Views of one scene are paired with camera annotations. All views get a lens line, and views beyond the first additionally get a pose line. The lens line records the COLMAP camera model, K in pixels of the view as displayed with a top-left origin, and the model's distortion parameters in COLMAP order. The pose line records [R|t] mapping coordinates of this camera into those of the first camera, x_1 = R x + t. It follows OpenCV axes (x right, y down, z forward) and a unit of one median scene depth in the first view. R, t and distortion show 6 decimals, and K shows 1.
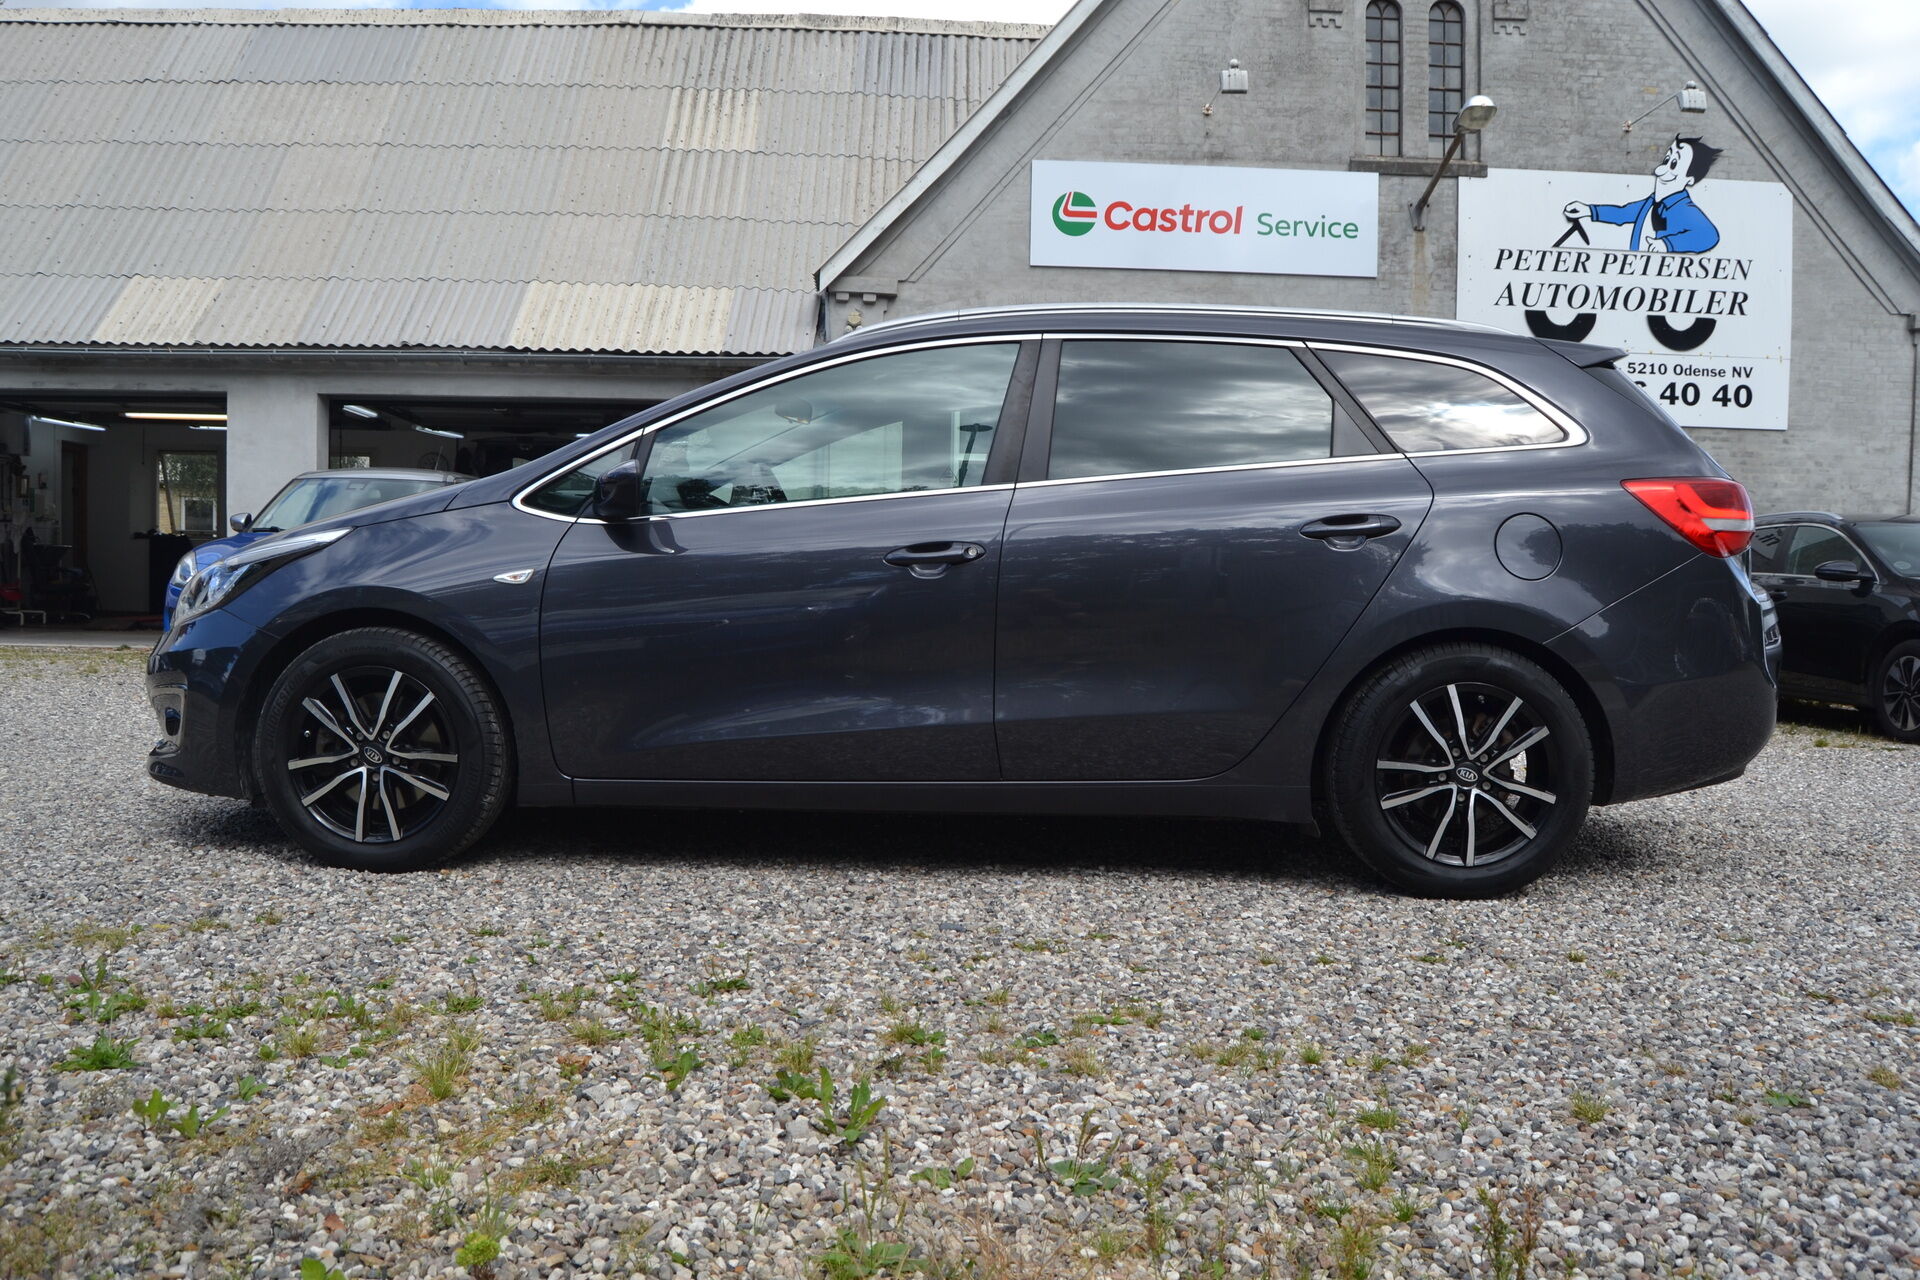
lens RADIAL K [[1528.0, 0, 960.0], [0, 1528.0, 640.0], [0, 0, 1]] dist [-0.098329, 0.042588]
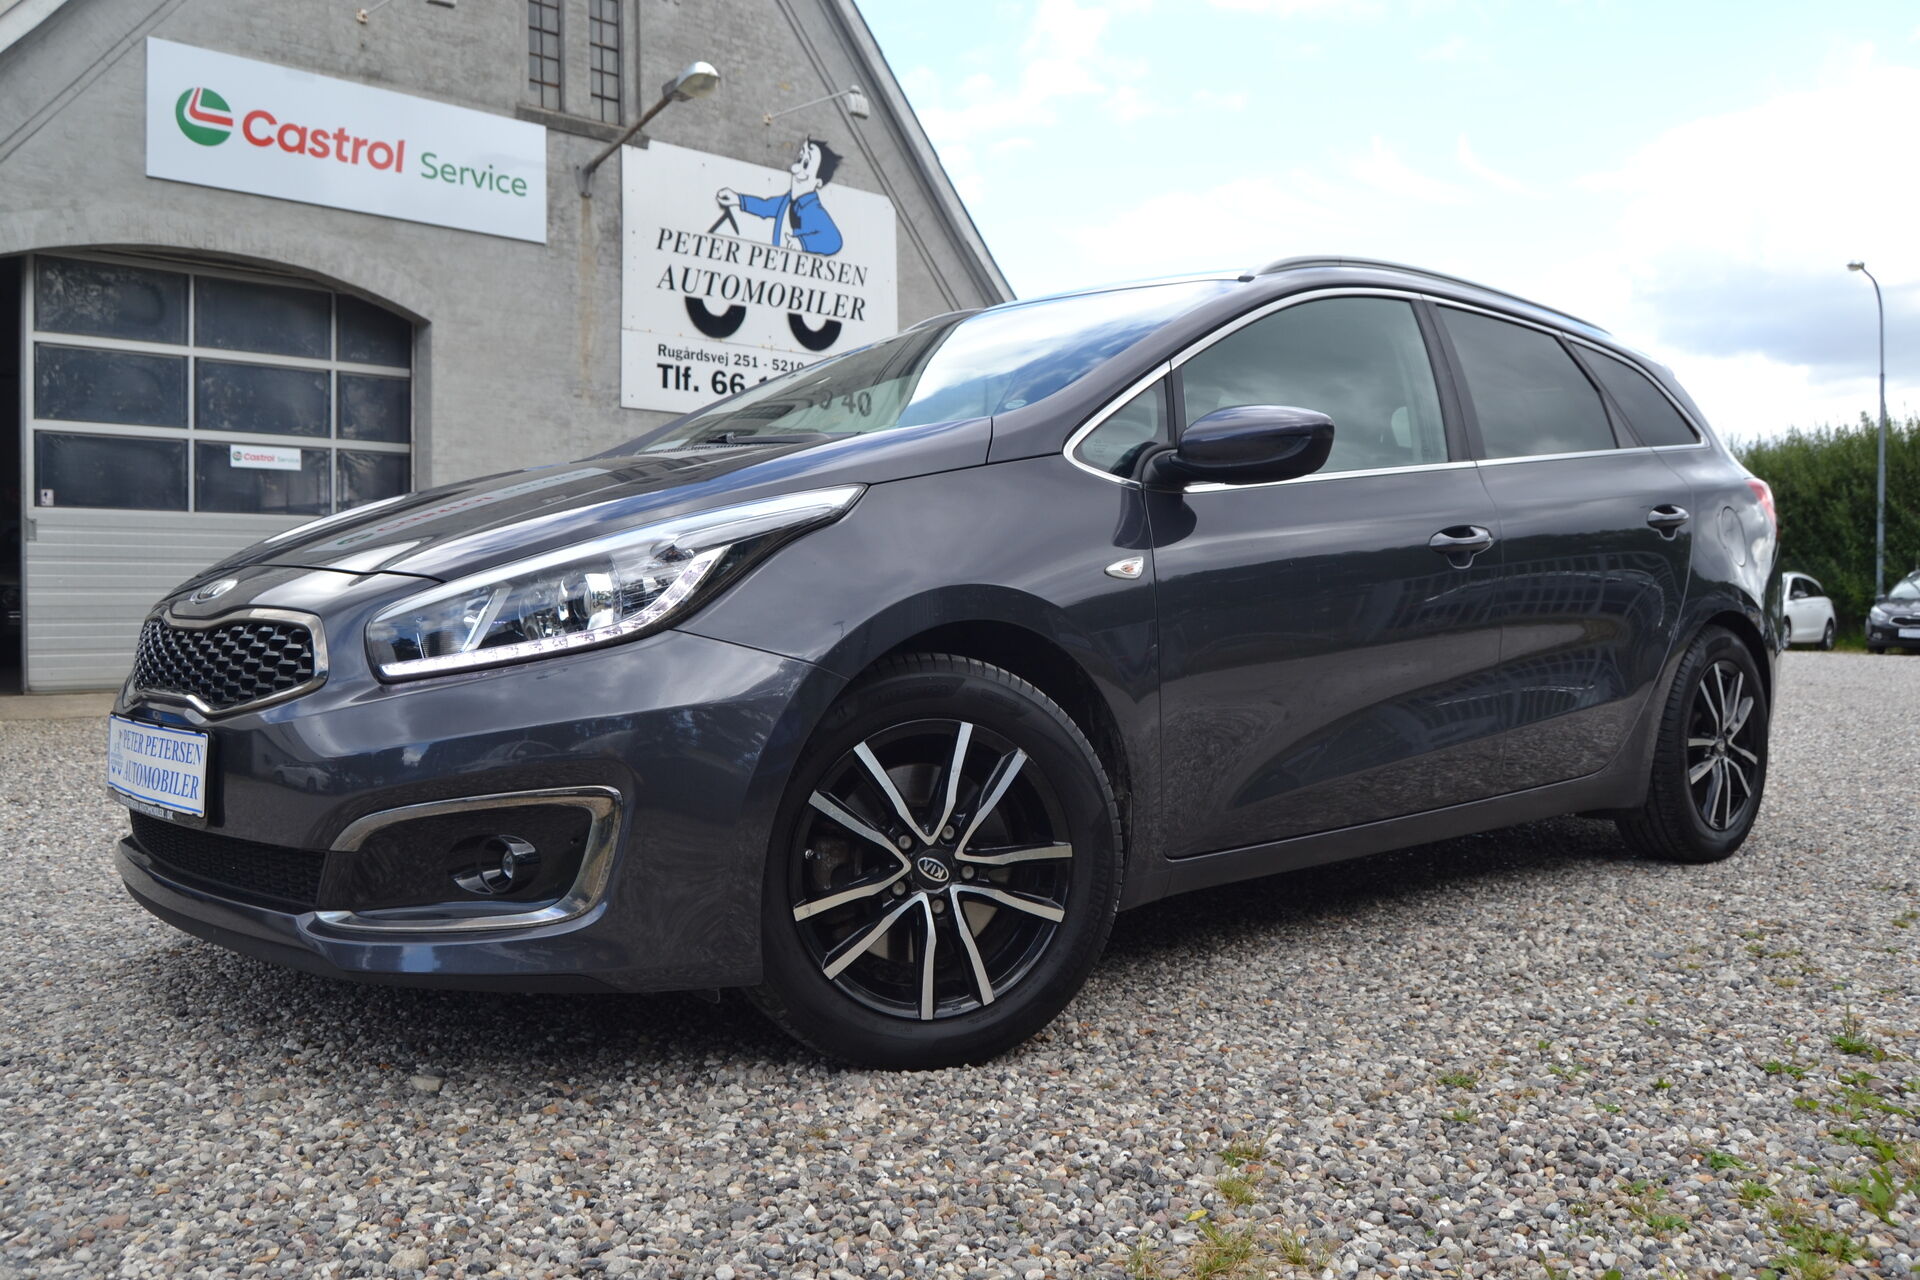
lens RADIAL K [[1652.1, 0, 960.0], [0, 1652.1, 640.0], [0, 0, 1]] dist [-0.082698, 0.019252]
pose [[0.703096, -0.038899, 0.710030, -0.244370], [0.045383, 0.998922, 0.009787, -0.005733], [-0.709645, 0.025342, 0.704103, 0.155218]]
